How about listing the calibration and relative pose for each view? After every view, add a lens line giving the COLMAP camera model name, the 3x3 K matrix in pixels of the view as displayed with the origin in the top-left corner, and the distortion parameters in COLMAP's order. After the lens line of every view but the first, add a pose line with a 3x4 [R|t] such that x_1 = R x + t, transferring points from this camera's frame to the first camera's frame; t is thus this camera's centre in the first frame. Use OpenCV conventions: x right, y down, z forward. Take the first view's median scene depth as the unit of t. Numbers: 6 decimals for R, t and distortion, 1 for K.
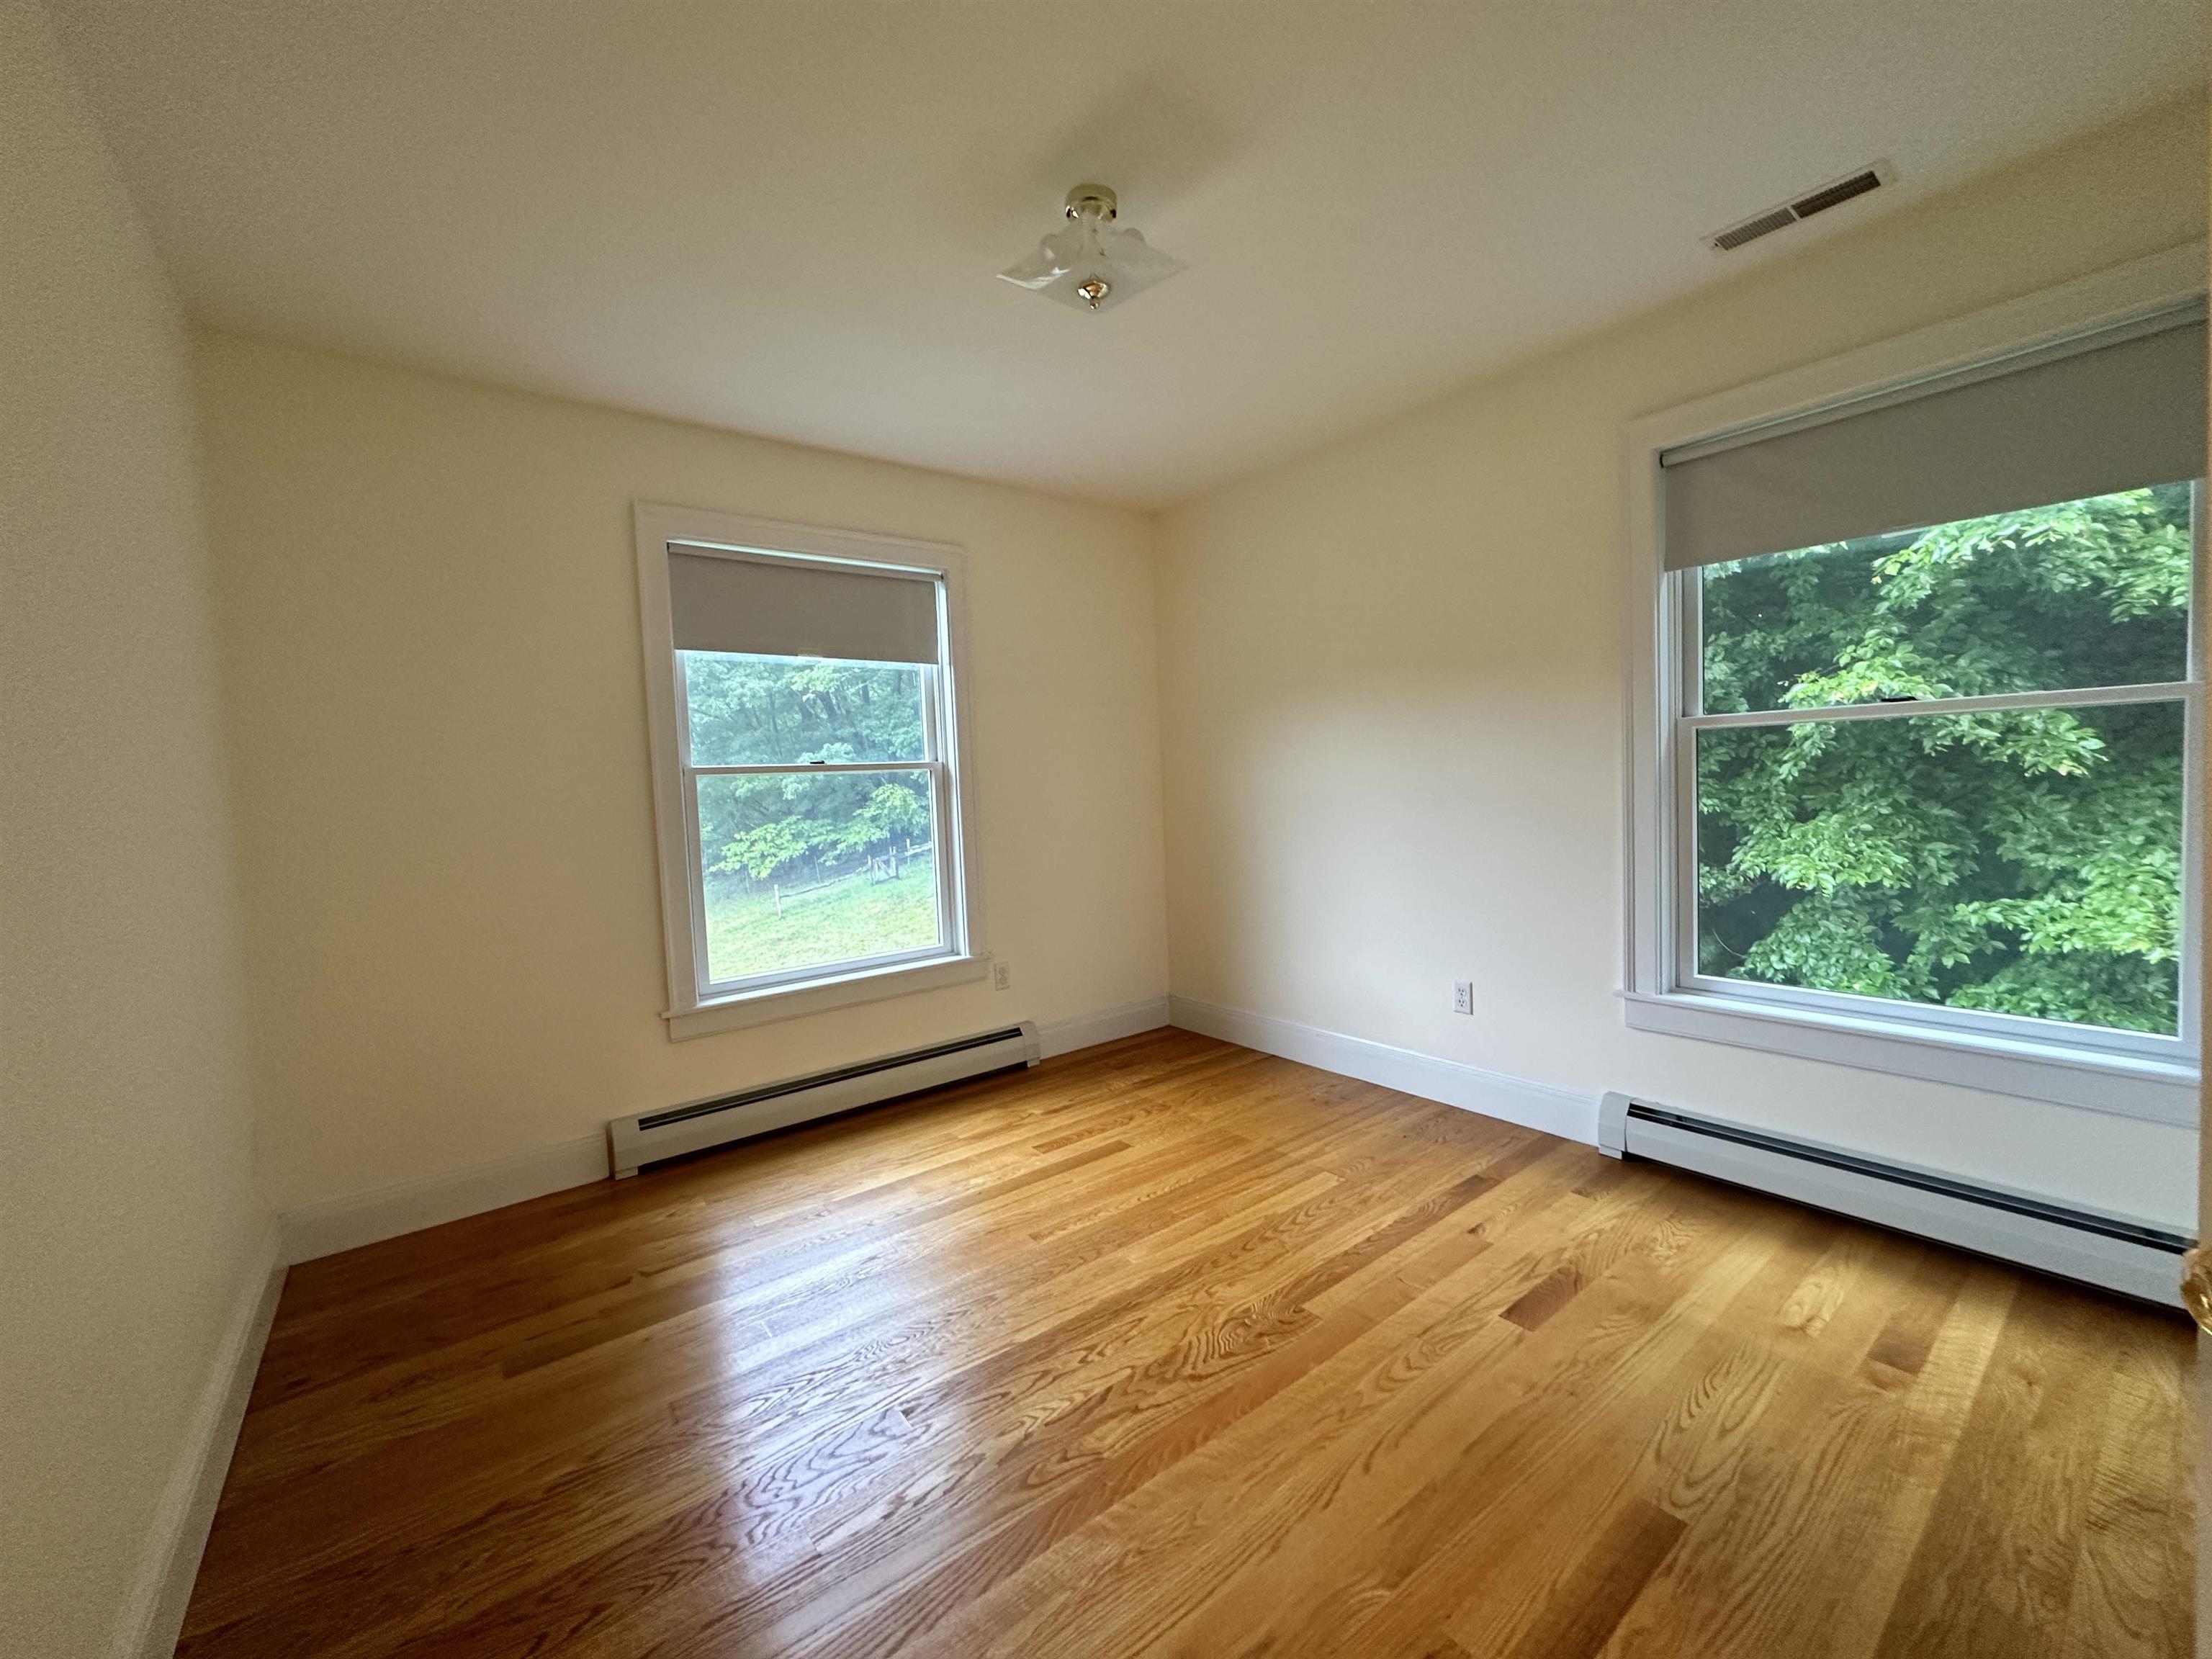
lens RADIAL K [[884.4, 0, 1099.7], [0, 884.4, 833.8], [0, 0, 1]] dist [0.000052, 0.000528]
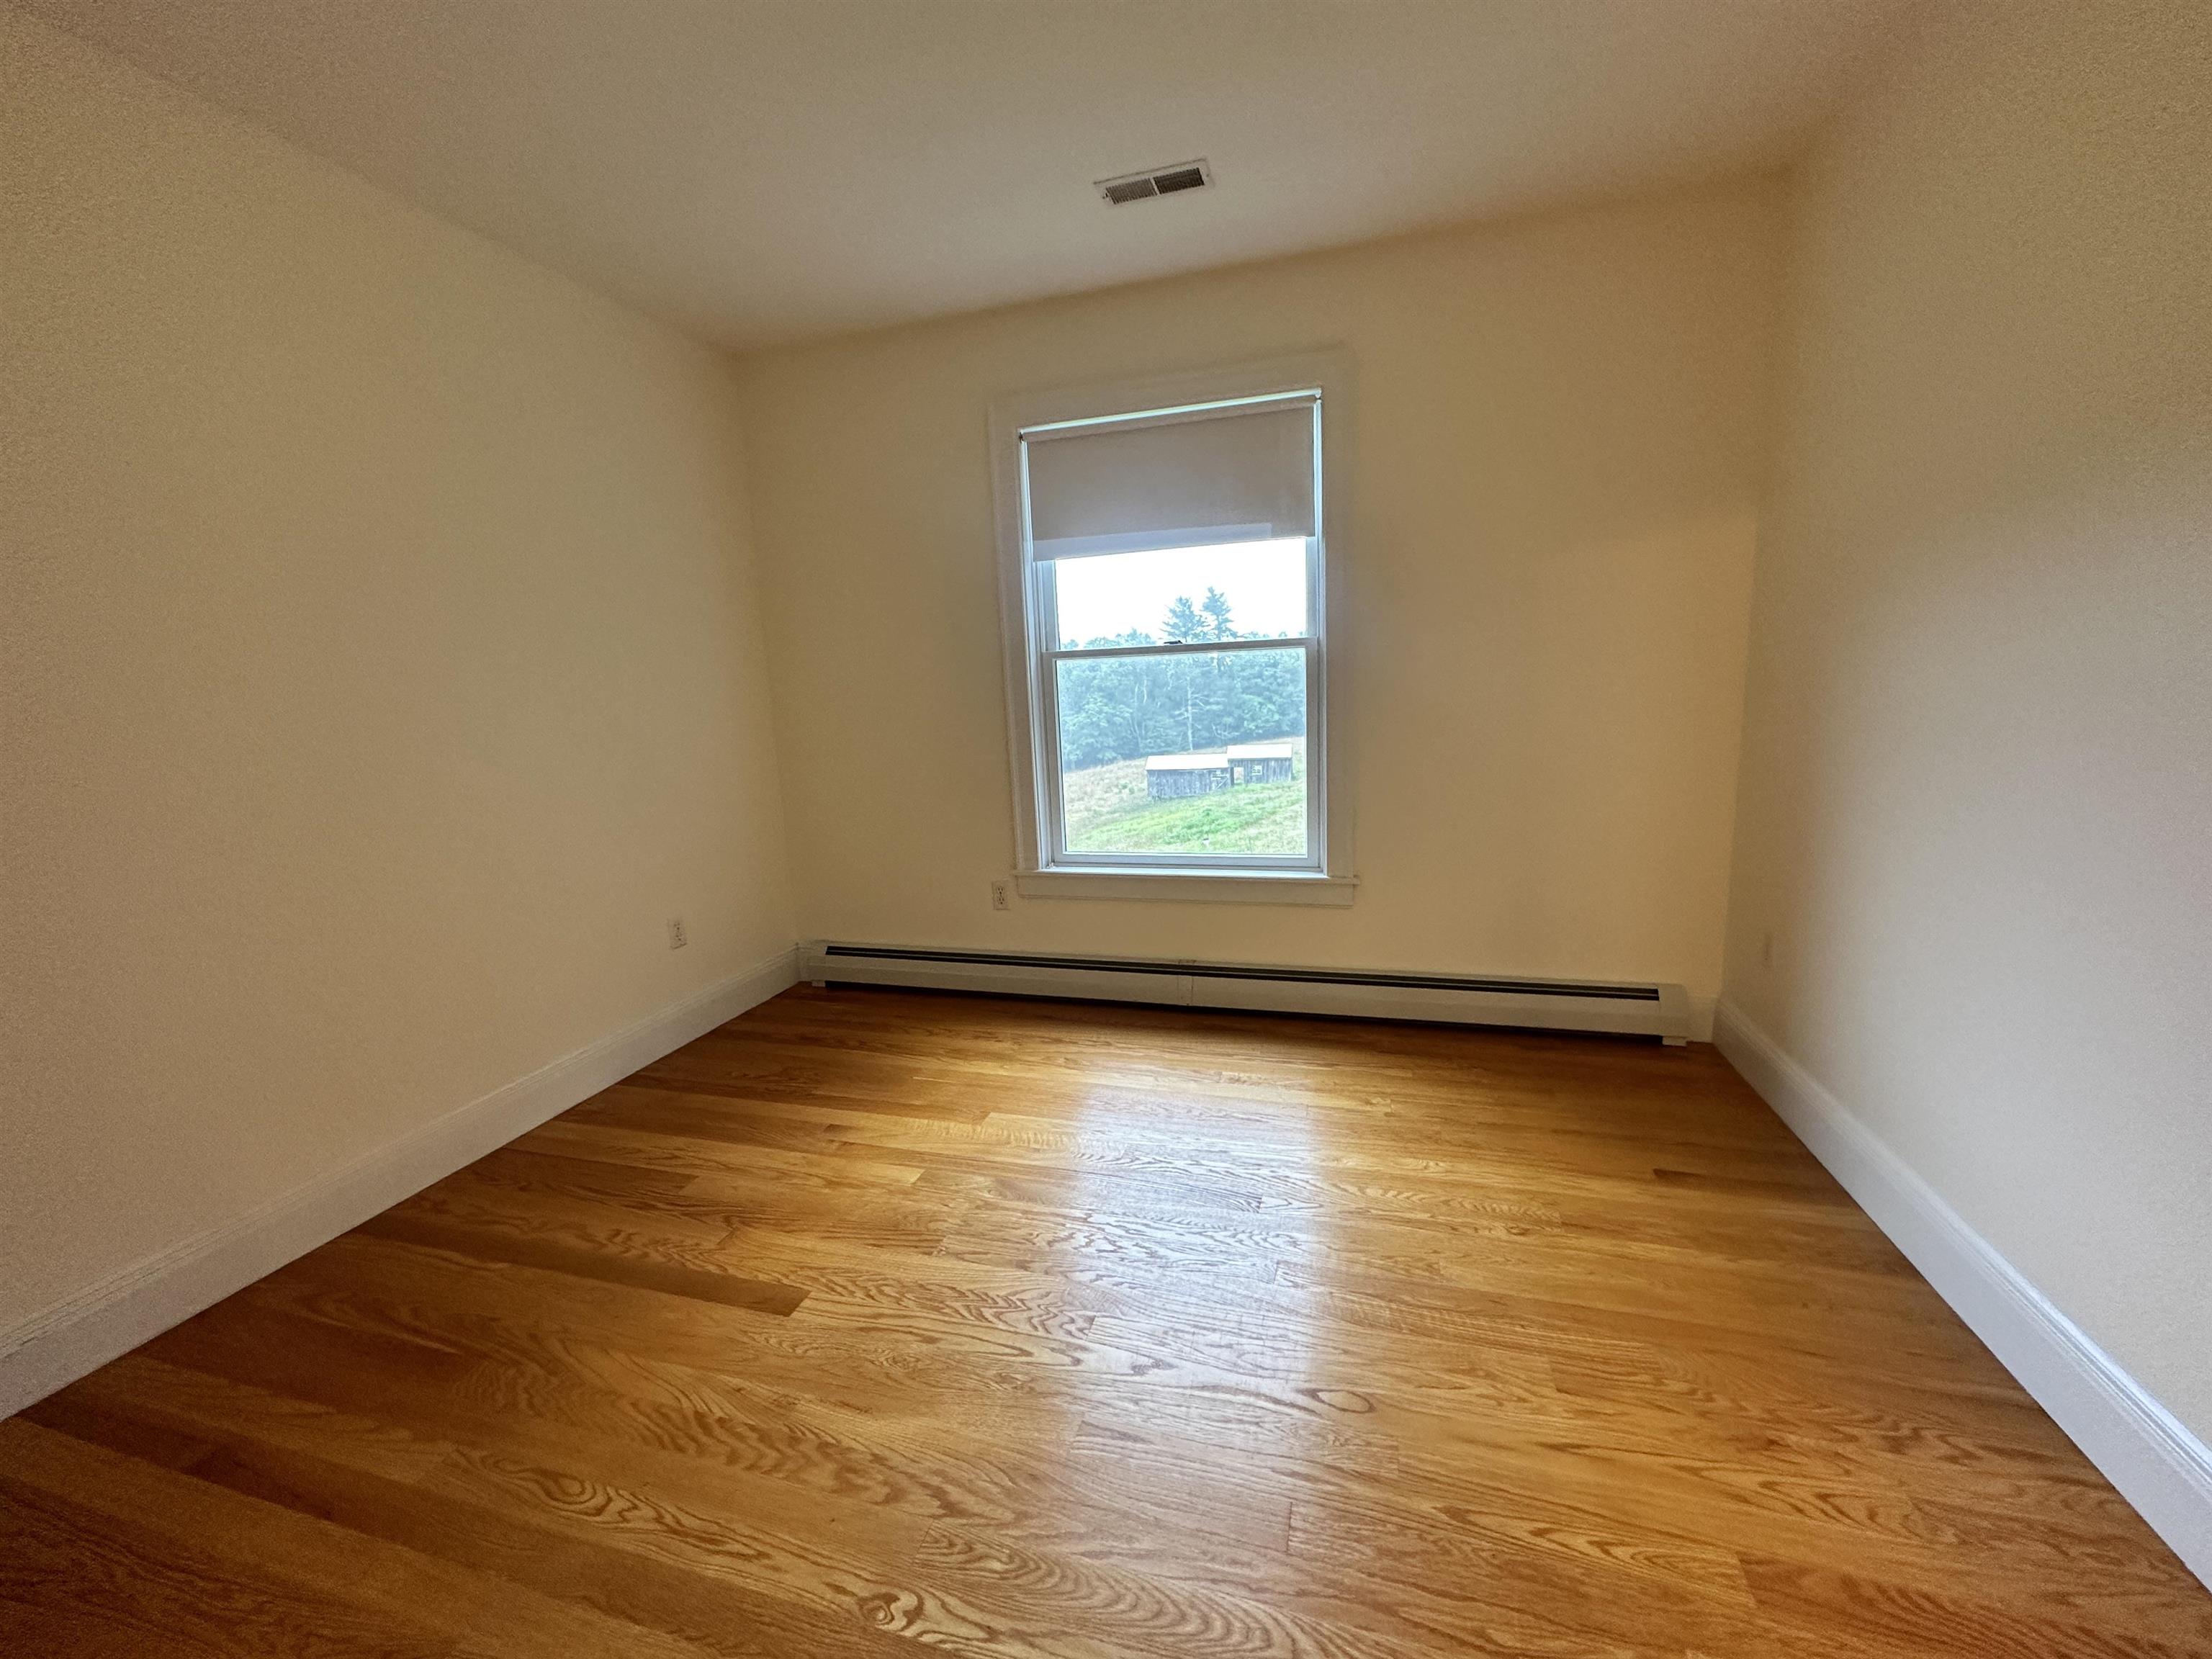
lens RADIAL K [[884.4, 0, 1101.8], [0, 884.4, 824.6], [0, 0, 1]] dist [0.000052, 0.000528]
pose [[0.551179, 0.157505, -0.819386, 0.401659], [-0.033741, 0.985426, 0.166725, -0.040077], [0.833705, -0.064248, 0.548460, 0.373151]]
